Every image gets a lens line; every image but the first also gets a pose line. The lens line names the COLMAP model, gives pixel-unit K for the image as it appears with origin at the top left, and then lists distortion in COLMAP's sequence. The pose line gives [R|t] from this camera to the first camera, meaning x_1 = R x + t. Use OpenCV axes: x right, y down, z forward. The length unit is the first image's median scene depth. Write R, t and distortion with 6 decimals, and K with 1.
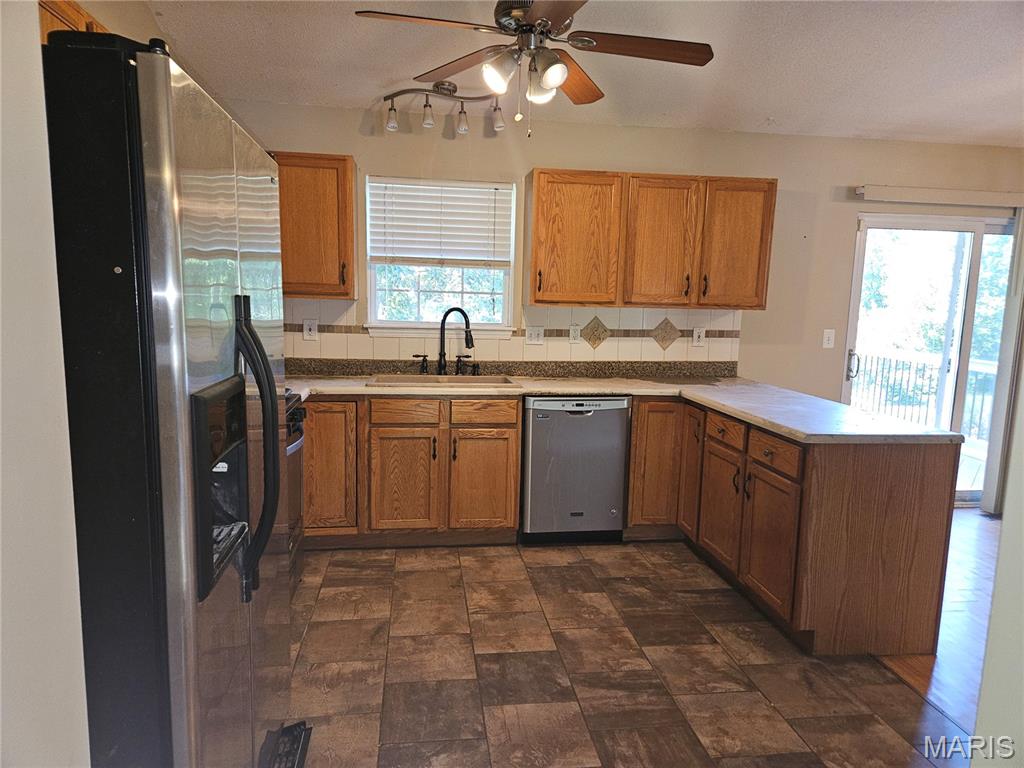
lens RADIAL K [[679.9, 0, 509.9], [0, 679.9, 388.2], [0, 0, 1]] dist [0.079750, -0.075084]
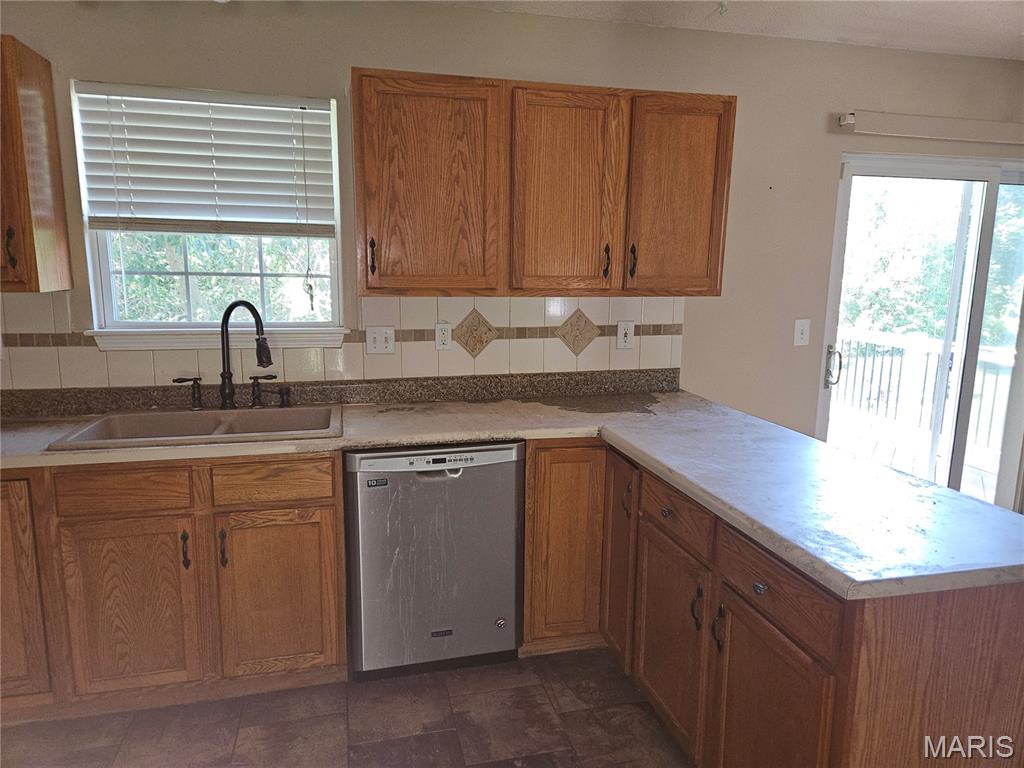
lens RADIAL K [[679.7, 0, 508.1], [0, 679.7, 383.9], [0, 0, 1]] dist [0.085821, -0.075830]
pose [[0.994689, -0.031589, 0.097961, 0.105354], [0.027891, 0.998854, 0.038898, -0.065778], [-0.099077, -0.035959, 0.994430, 0.383628]]
